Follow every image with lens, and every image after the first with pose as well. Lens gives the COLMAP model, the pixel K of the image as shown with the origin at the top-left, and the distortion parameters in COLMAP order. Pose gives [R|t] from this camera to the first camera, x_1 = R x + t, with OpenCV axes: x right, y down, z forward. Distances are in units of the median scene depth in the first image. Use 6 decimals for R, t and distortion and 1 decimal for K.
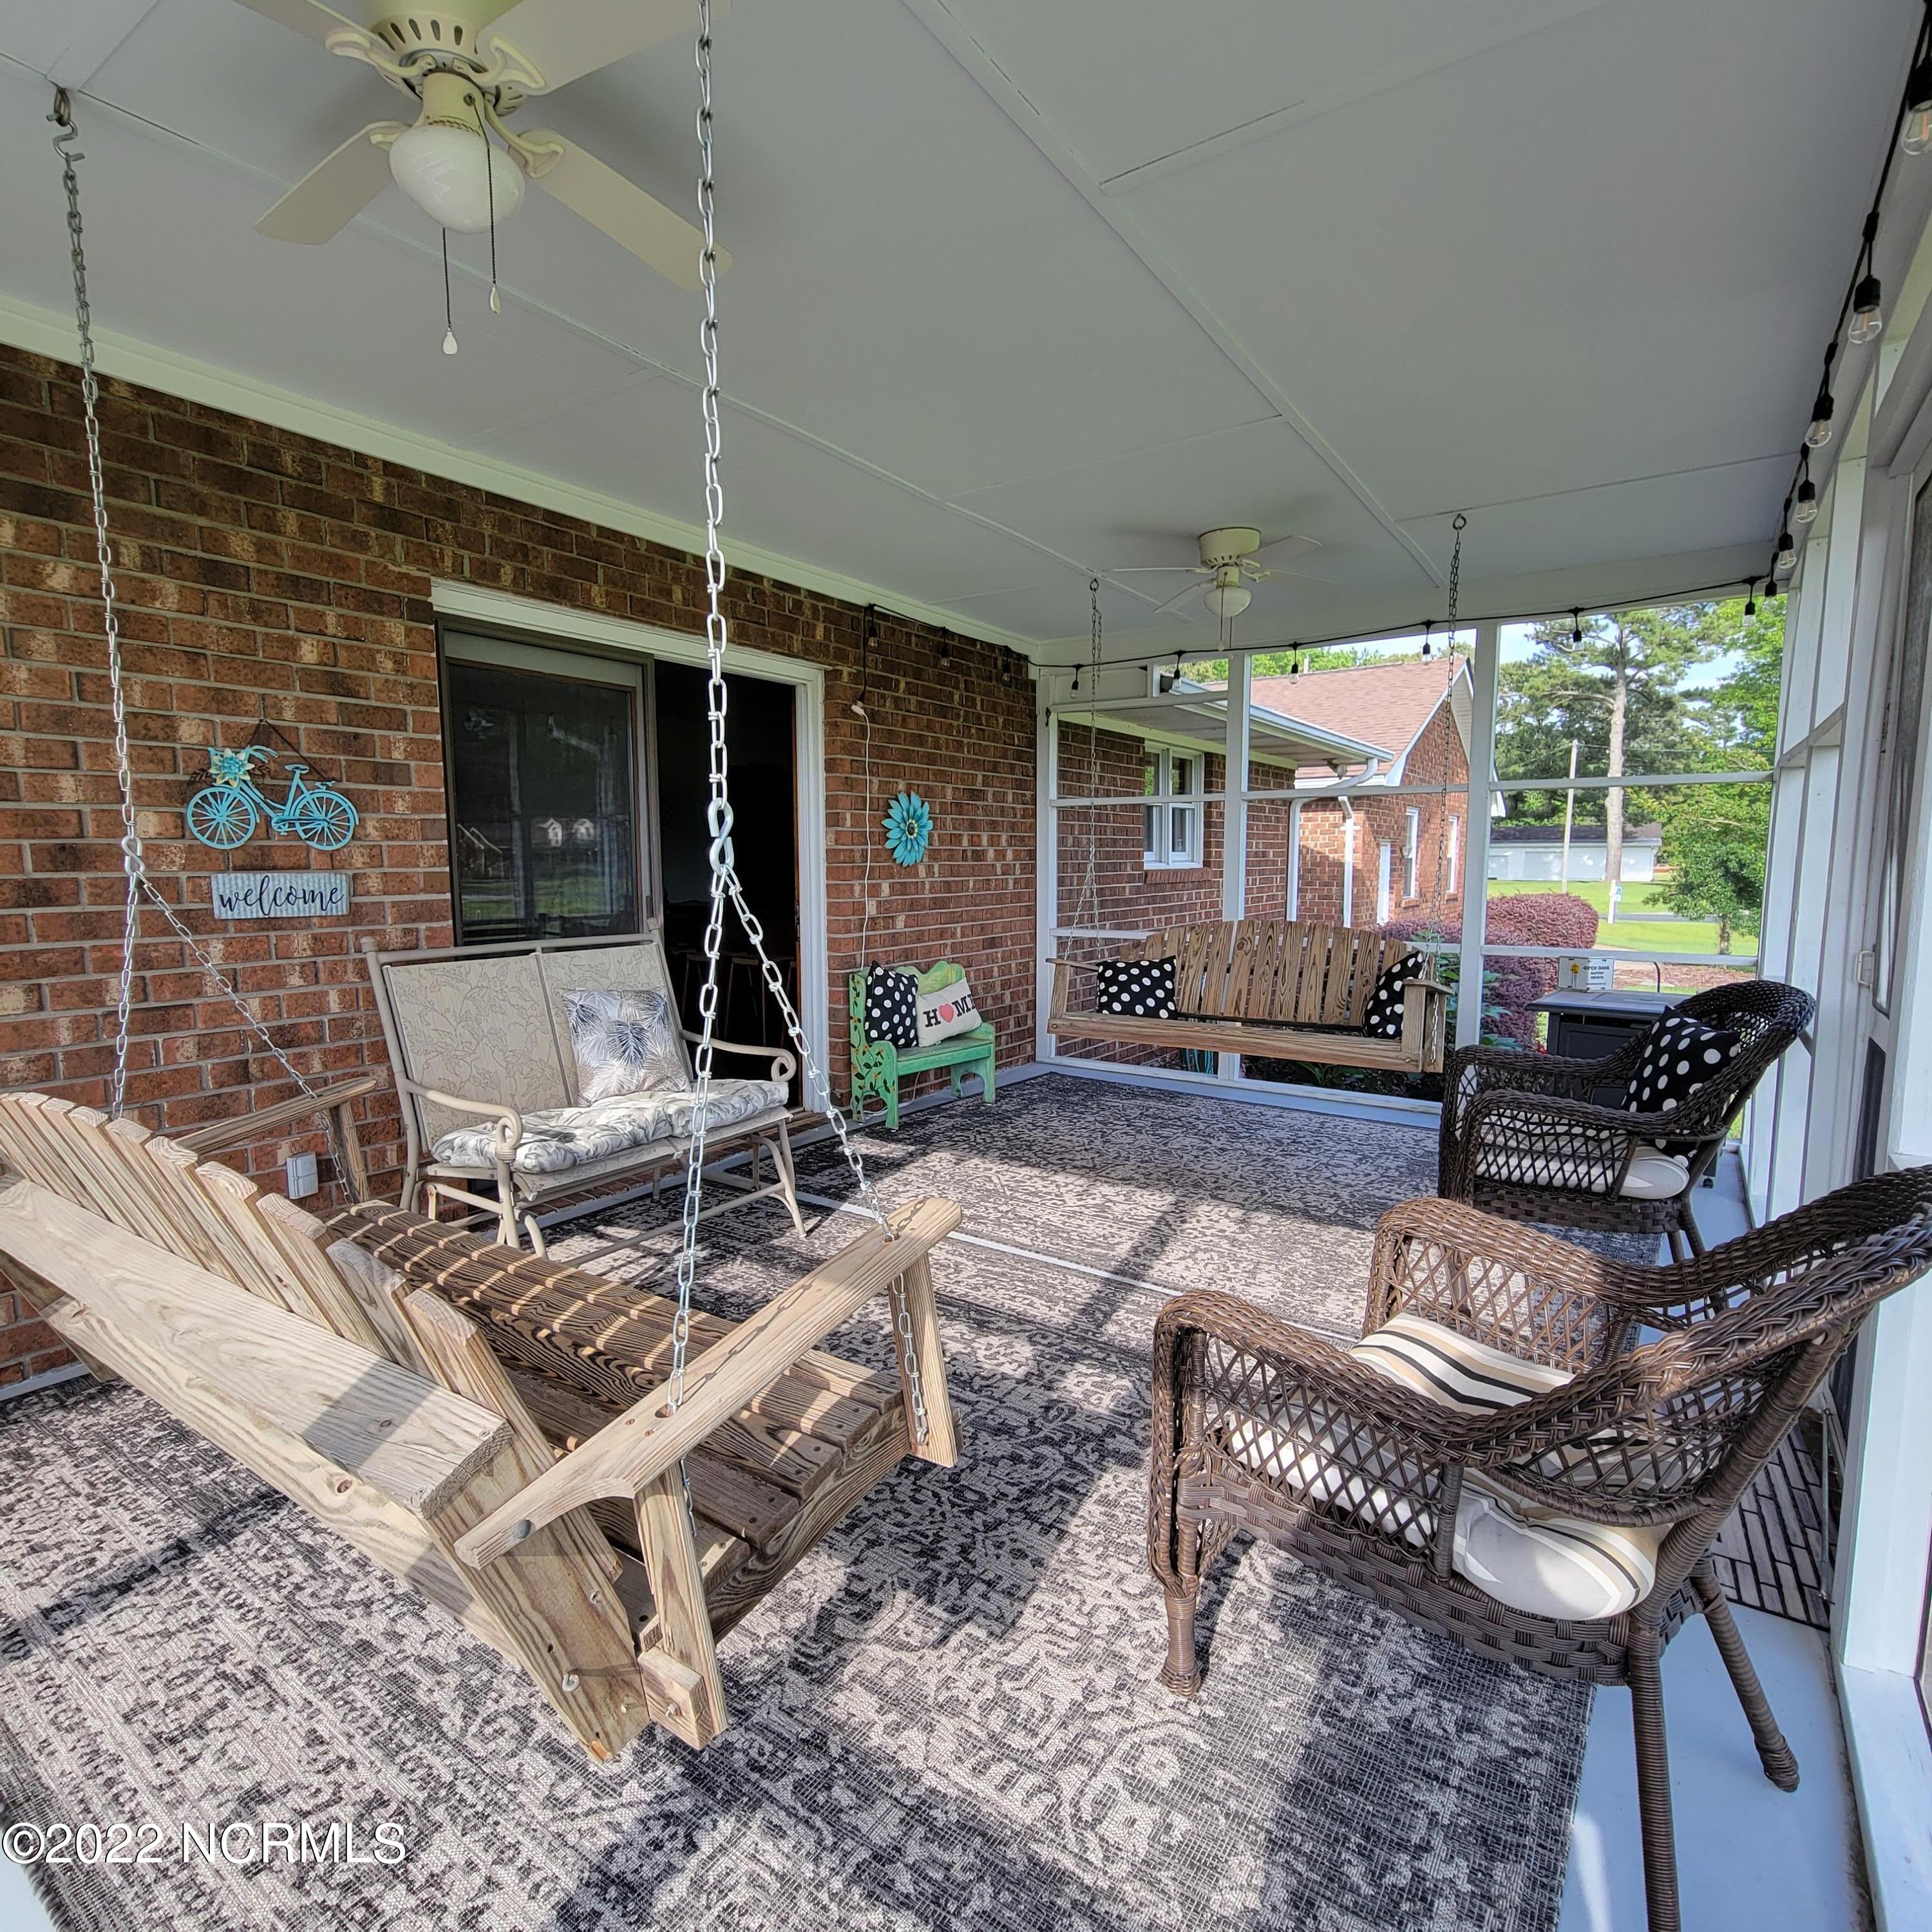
lens RADIAL K [[1052.0, 0, 952.4], [0, 1052.0, 970.3], [0, 0, 1]] dist [-0.002785, 0.002433]
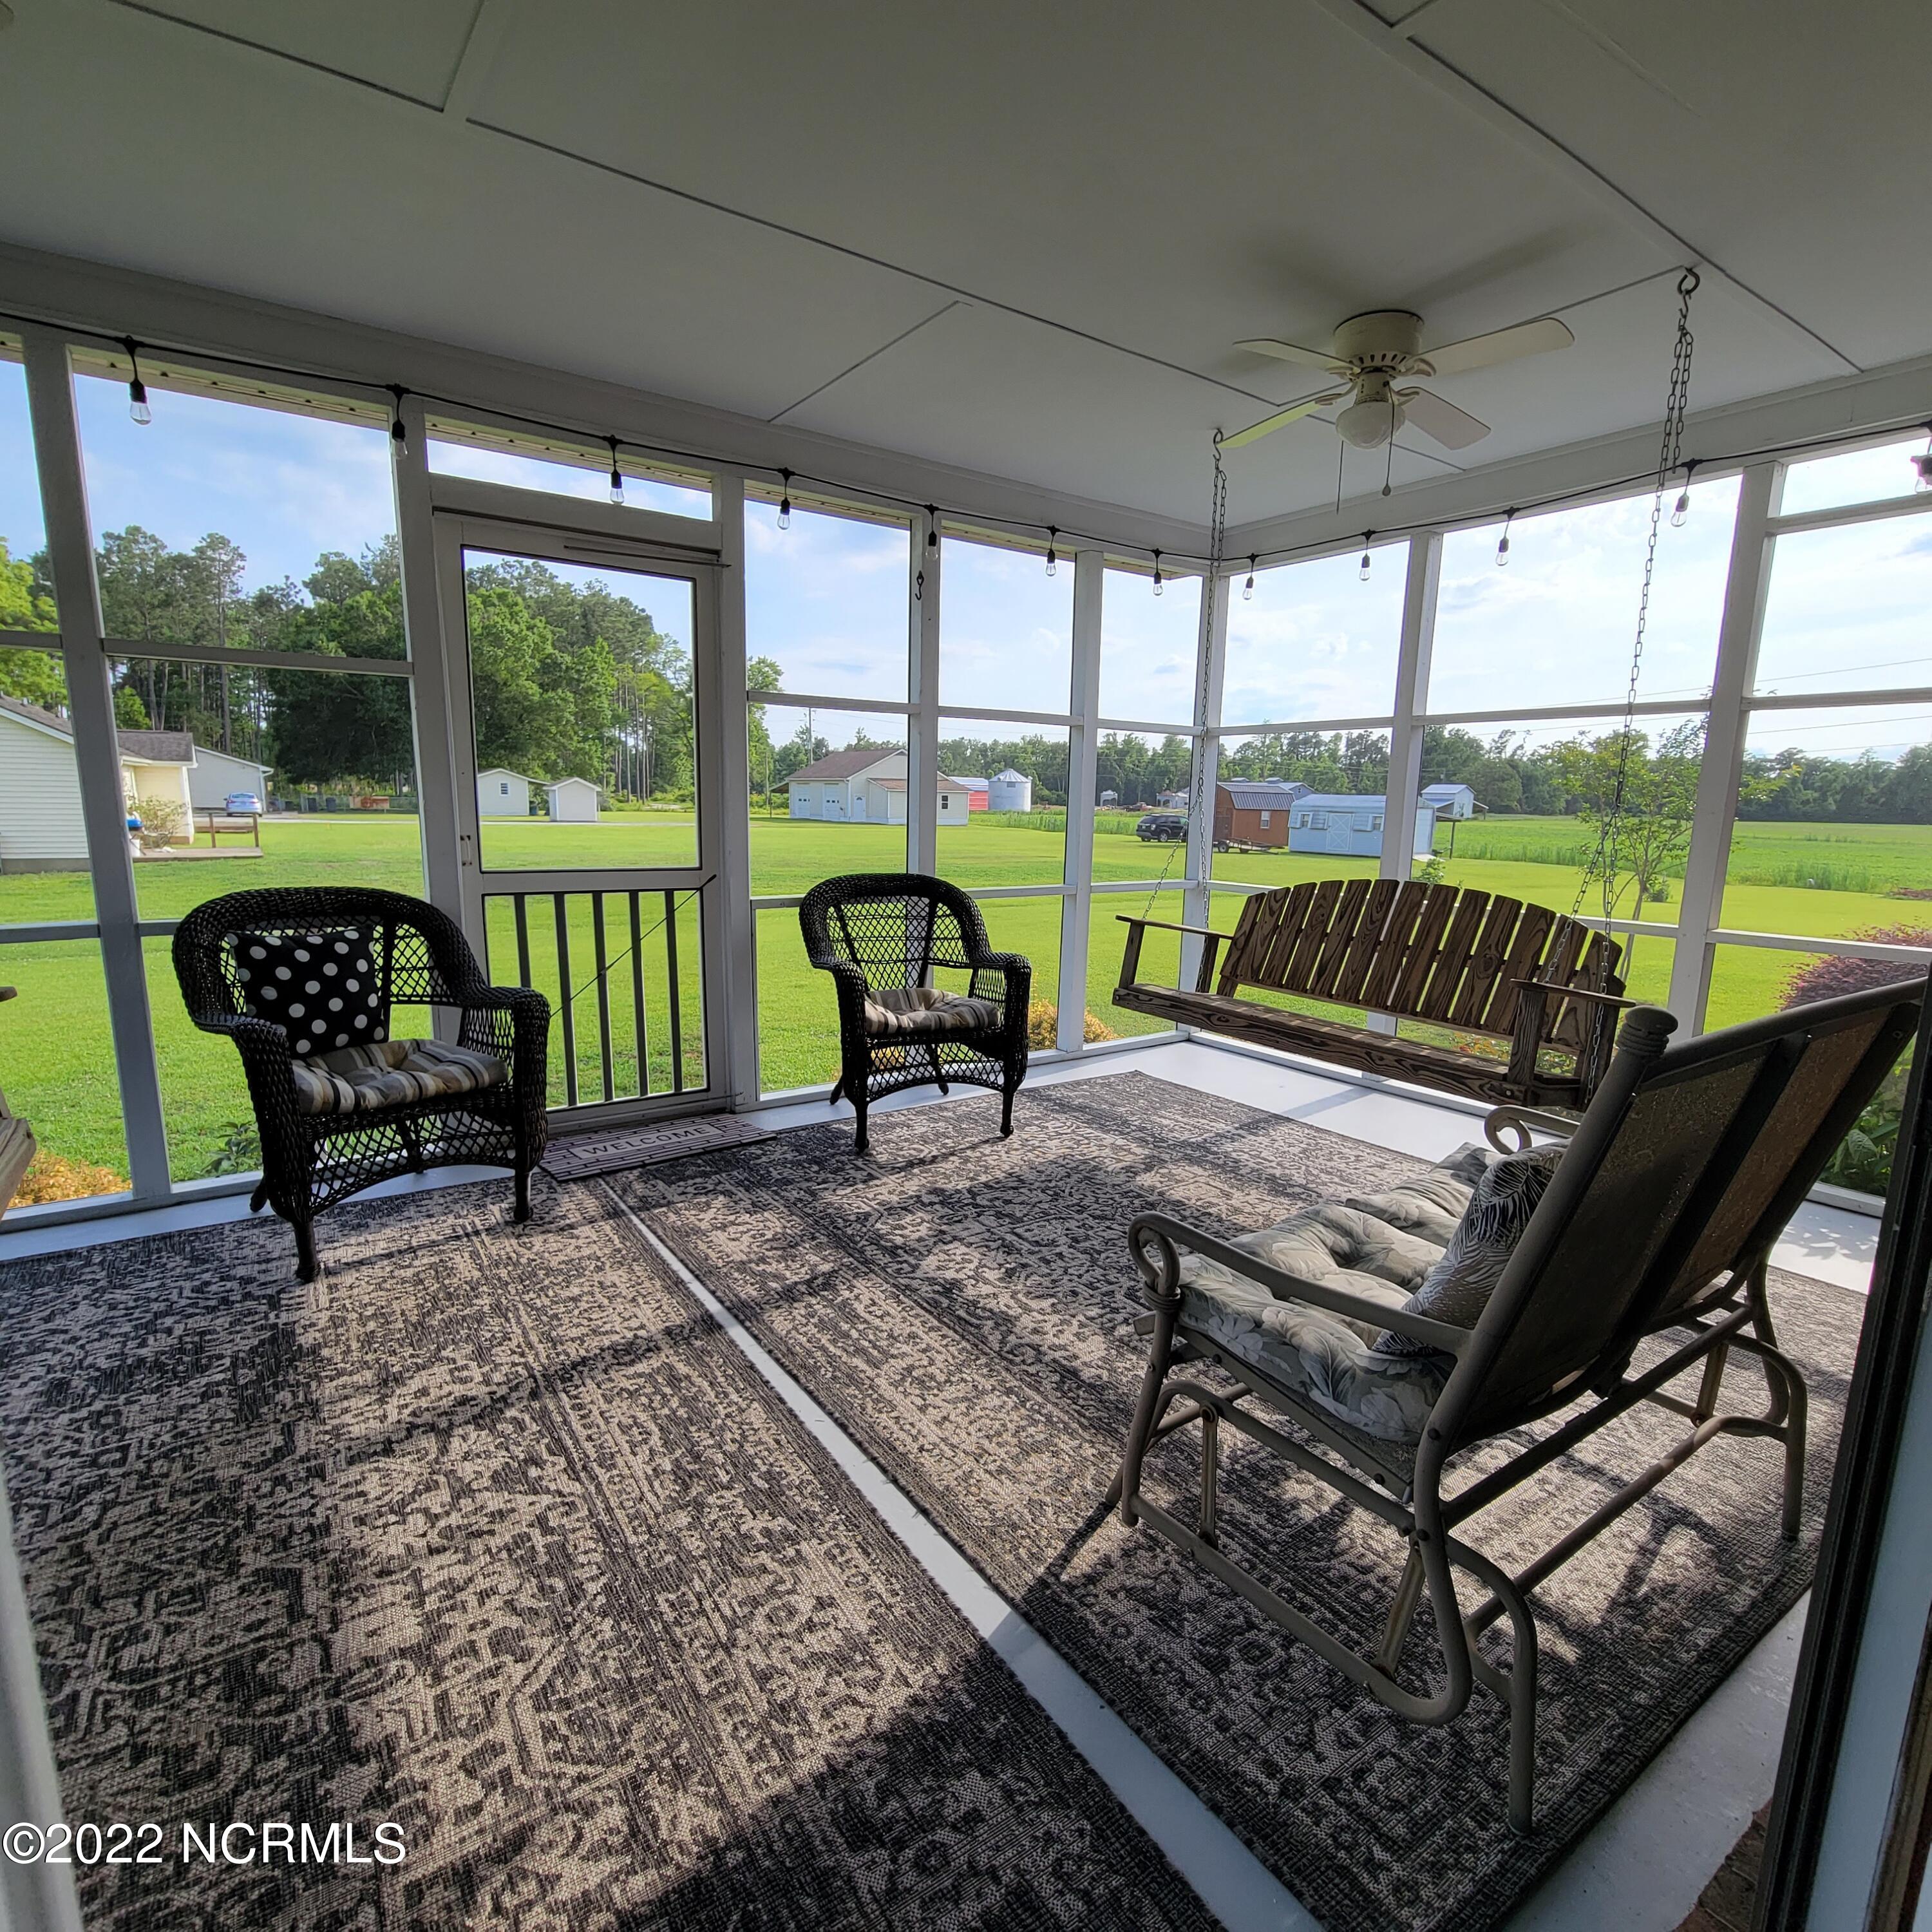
lens RADIAL K [[1052.0, 0, 991.0], [0, 1052.0, 986.7], [0, 0, 1]] dist [-0.002785, 0.002433]
pose [[-0.940803, -0.073492, 0.330892, -0.271320], [0.021143, 0.961587, 0.273685, -0.158982], [-0.338295, 0.264480, -0.903110, 1.610580]]
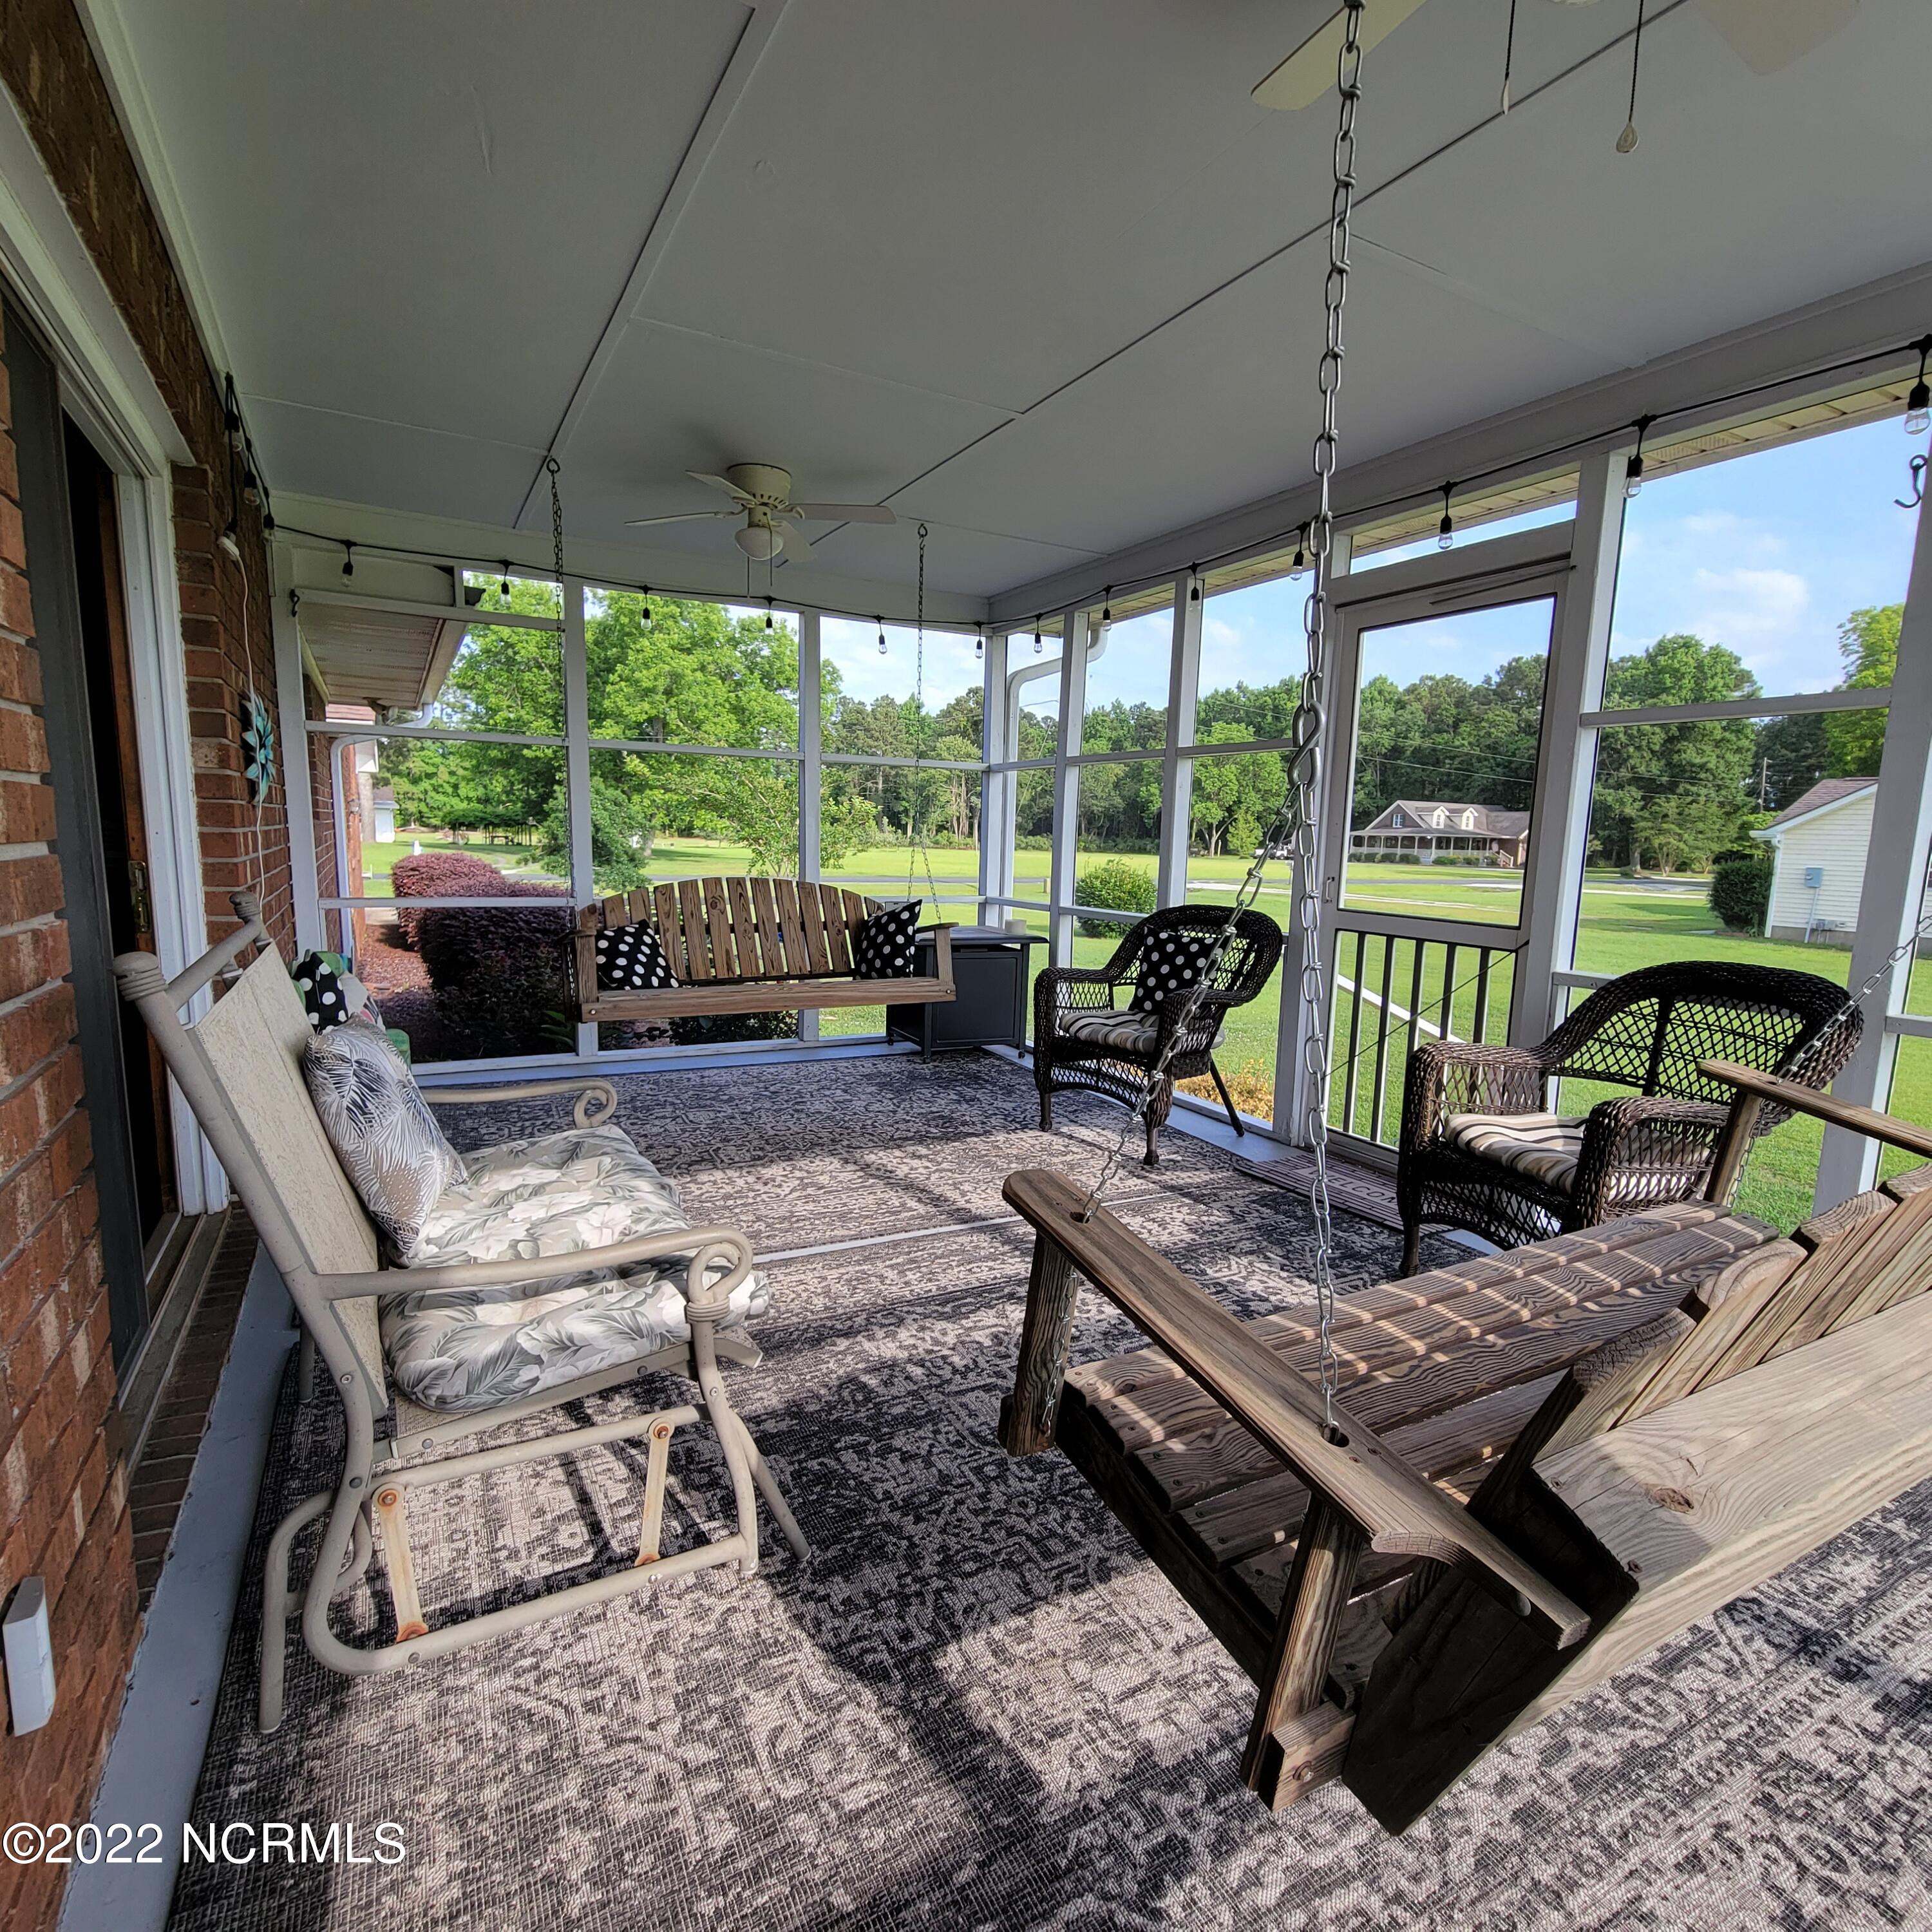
lens RADIAL K [[1052.0, 0, 970.0], [0, 1052.0, 984.5], [0, 0, 1]] dist [-0.002785, 0.002433]
pose [[0.444938, -0.111264, 0.888623, -0.745604], [0.067682, 0.993592, 0.090518, -0.033582], [-0.893000, 0.019869, 0.449618, 0.551303]]
